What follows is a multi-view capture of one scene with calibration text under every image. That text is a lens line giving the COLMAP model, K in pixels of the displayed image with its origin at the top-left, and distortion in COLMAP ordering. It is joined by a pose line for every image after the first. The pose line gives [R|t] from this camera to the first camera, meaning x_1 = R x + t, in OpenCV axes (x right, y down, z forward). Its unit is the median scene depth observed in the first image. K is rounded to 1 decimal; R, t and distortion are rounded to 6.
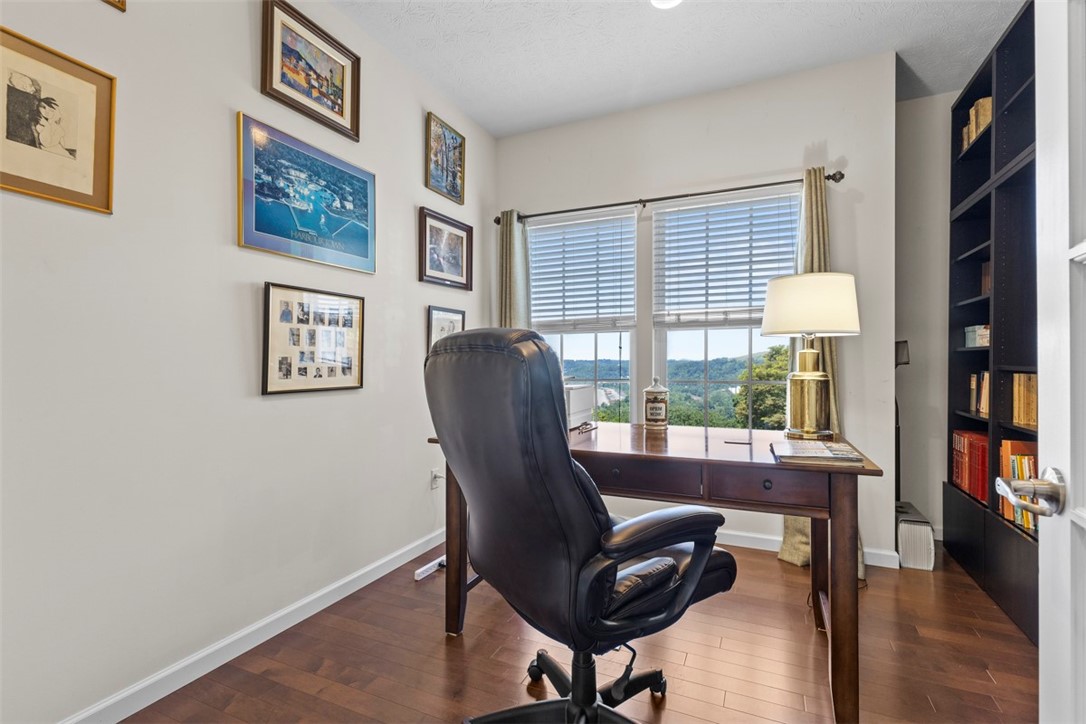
lens RADIAL K [[502.5, 0, 540.6], [0, 502.5, 357.4], [0, 0, 1]] dist [0.005521, 0.000611]
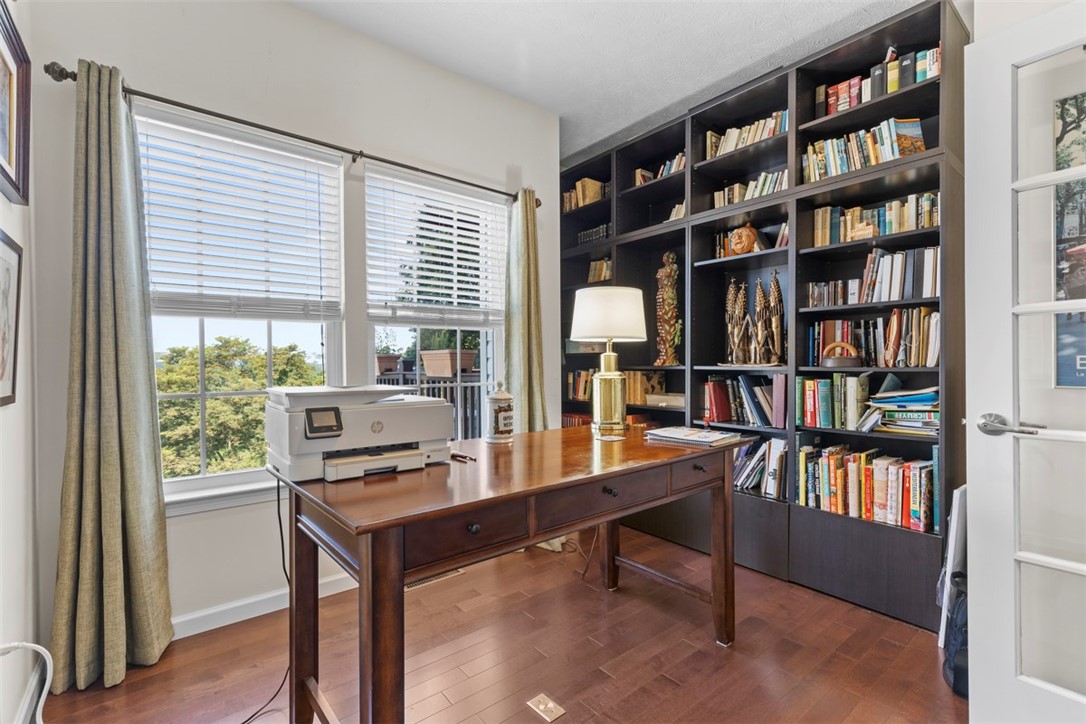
lens RADIAL K [[510.8, 0, 543.0], [0, 510.8, 362.0], [0, 0, 1]] dist [-0.000515, -0.000224]
pose [[0.410359, 0.004497, 0.911913, -0.381866], [-0.005739, 0.999981, -0.002349, 0.005941], [-0.911906, -0.004270, 0.410377, 0.416351]]
